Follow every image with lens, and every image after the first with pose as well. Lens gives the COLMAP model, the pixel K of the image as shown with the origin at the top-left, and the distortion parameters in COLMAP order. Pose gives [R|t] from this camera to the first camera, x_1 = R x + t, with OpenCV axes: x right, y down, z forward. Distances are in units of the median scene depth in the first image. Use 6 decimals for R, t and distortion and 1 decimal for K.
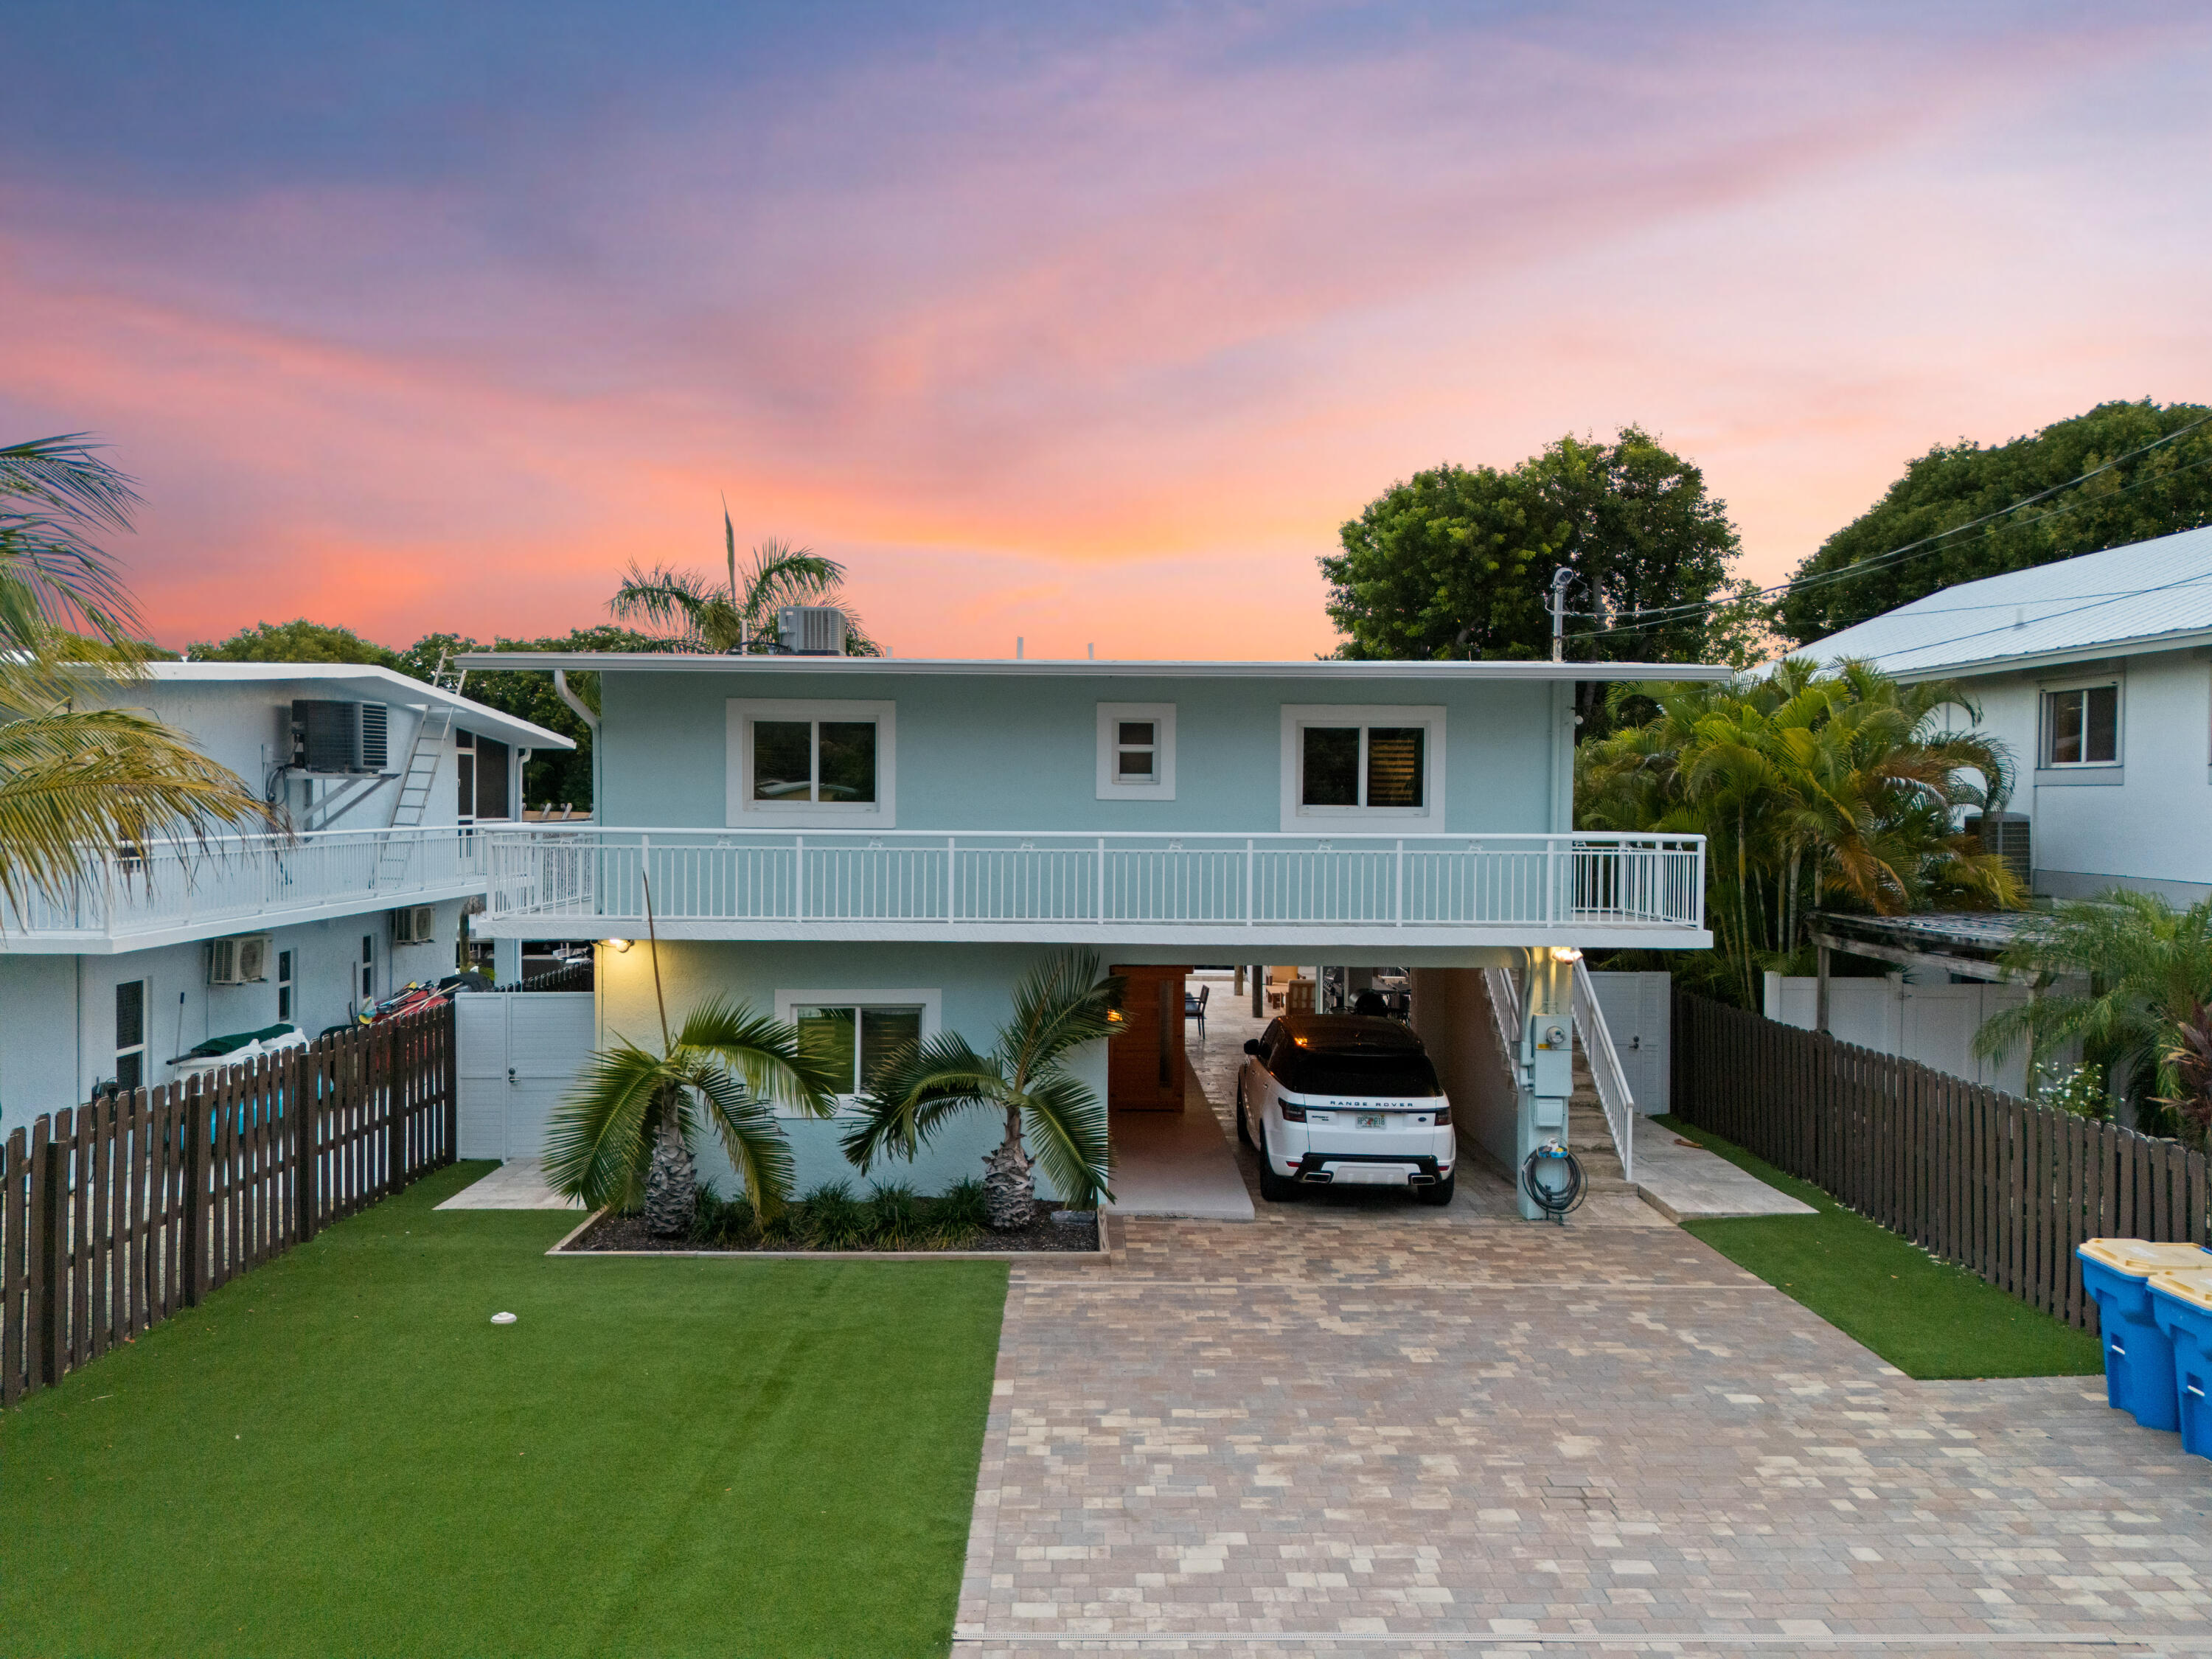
lens RADIAL K [[1649.1, 0, 1106.0], [0, 1649.1, 829.5], [0, 0, 1]] dist [0.045908, -0.003429]
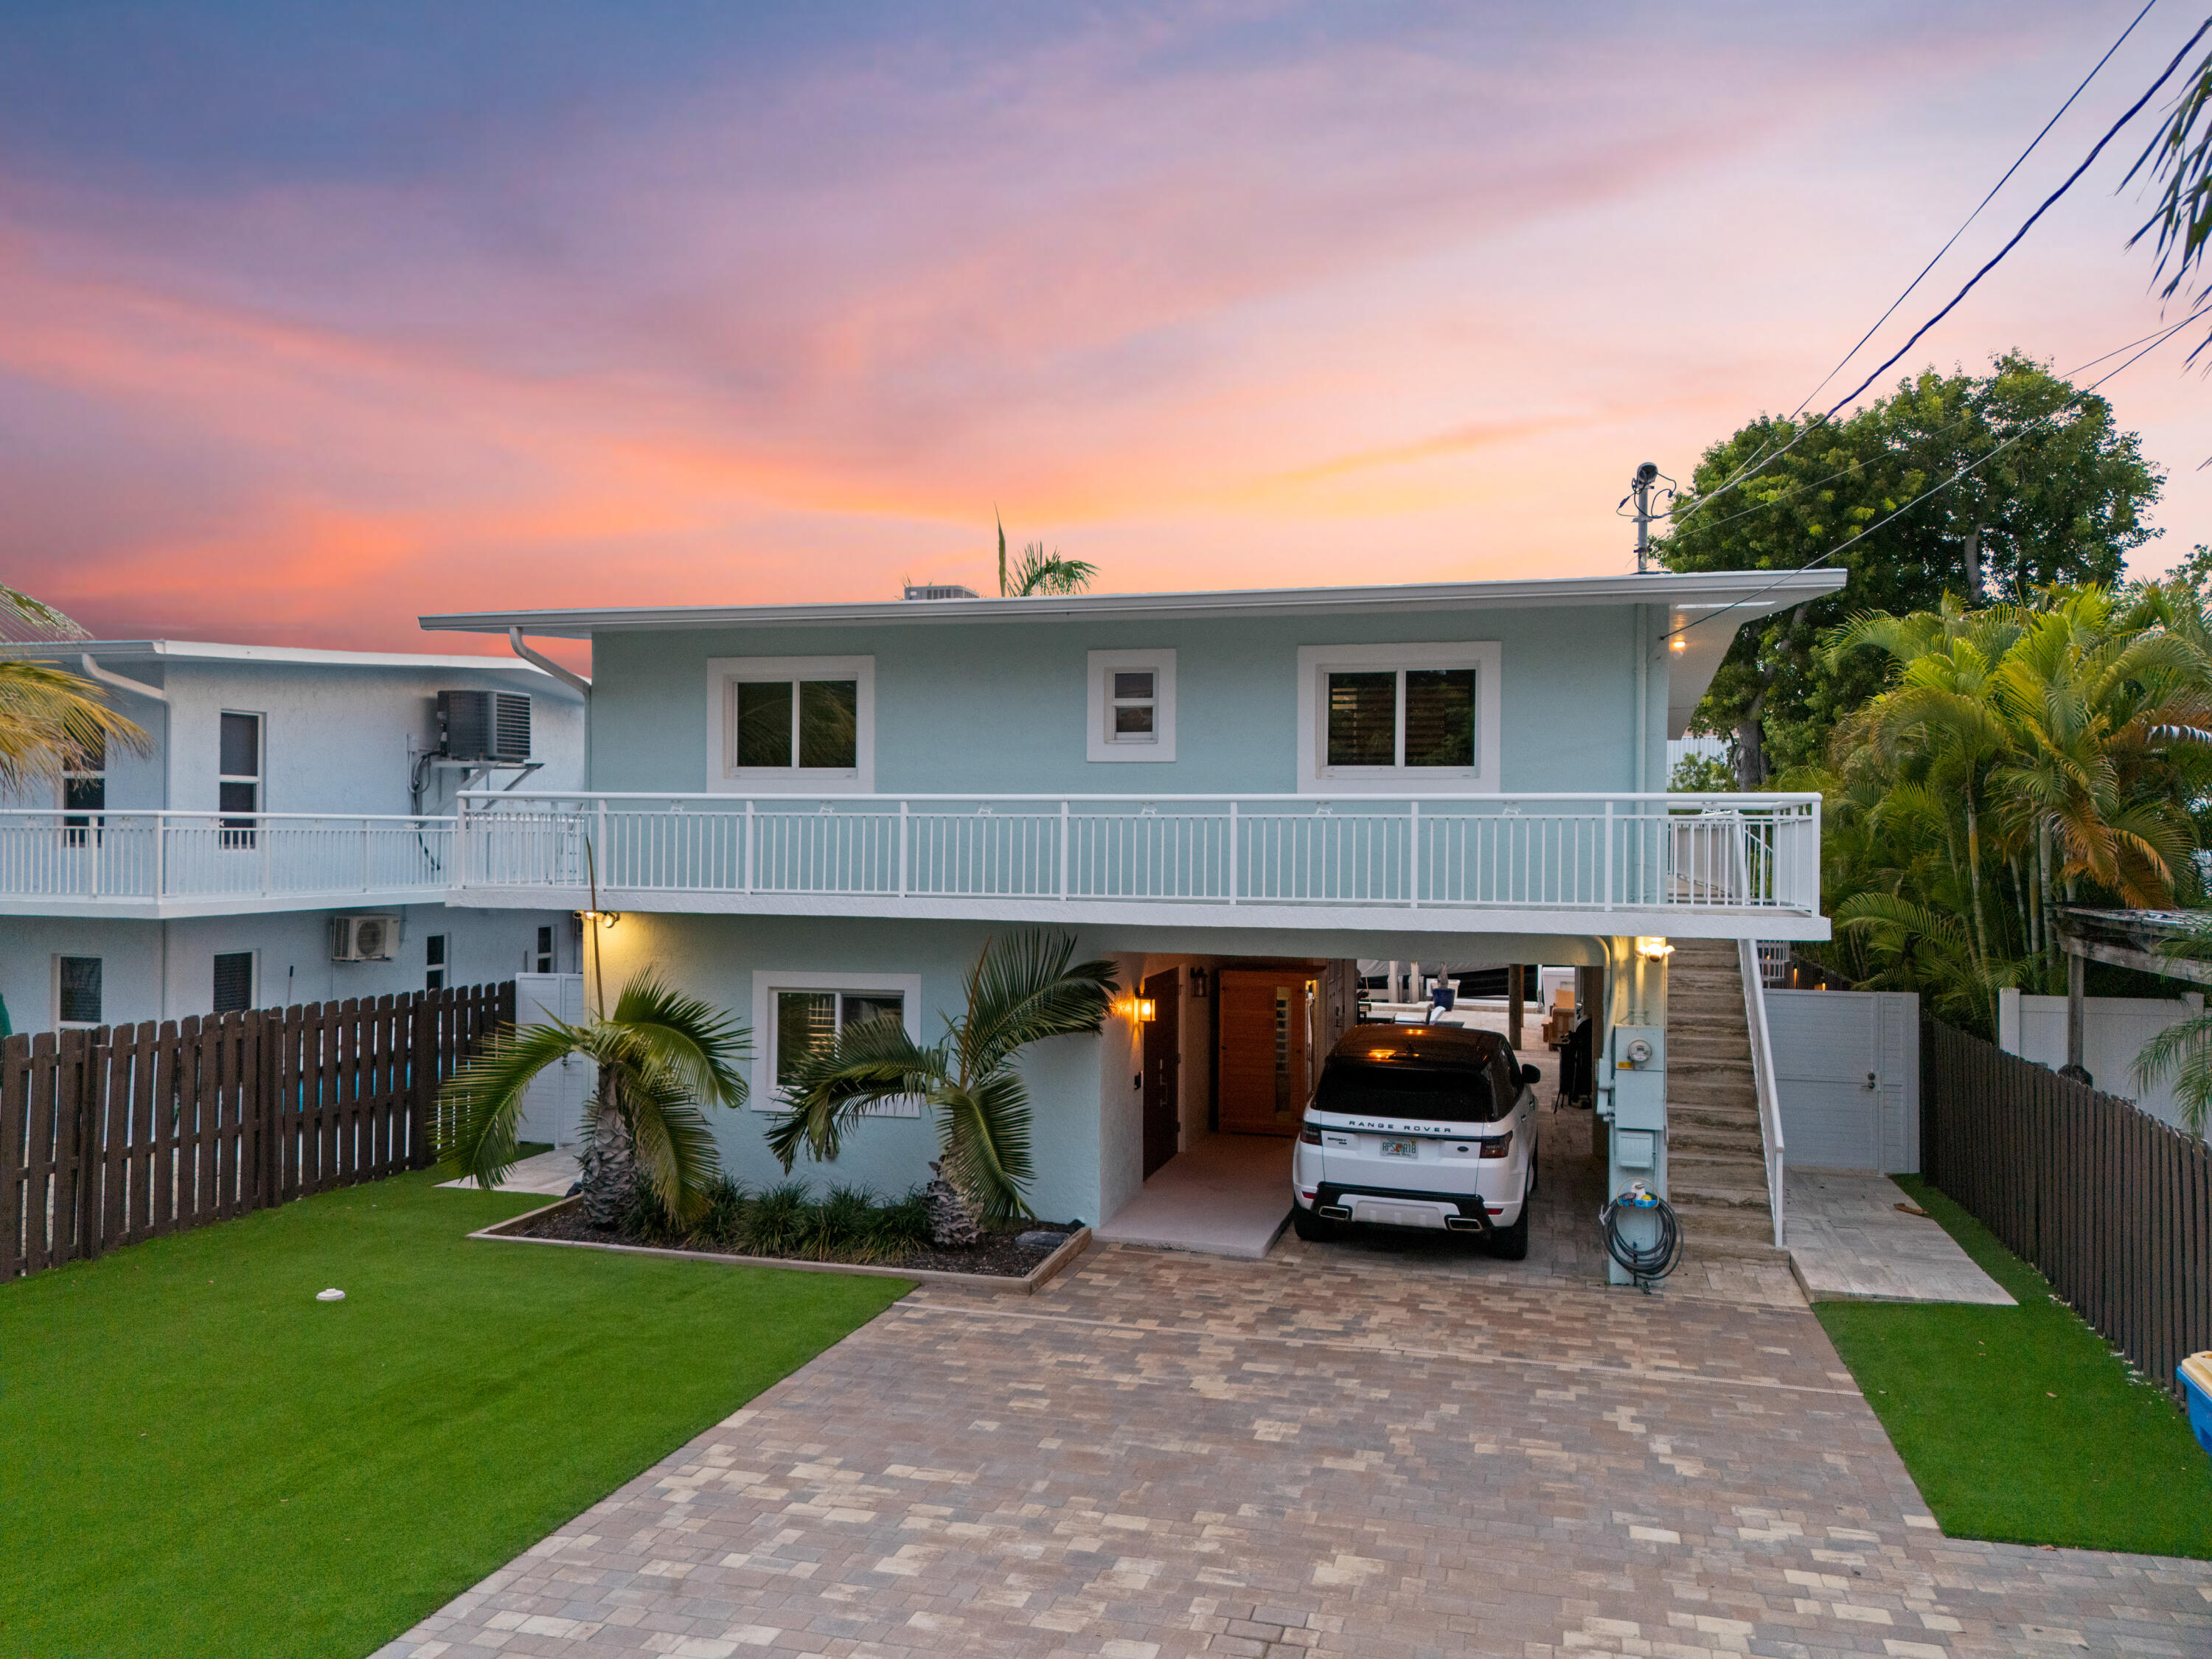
lens RADIAL K [[1651.8, 0, 1106.0], [0, 1651.8, 829.5], [0, 0, 1]] dist [0.035369, -0.000367]
pose [[0.958738, -0.001269, -0.284289, 0.271204], [-0.006526, 0.999628, -0.026471, 0.043936], [0.284217, 0.027235, 0.958373, 0.177782]]
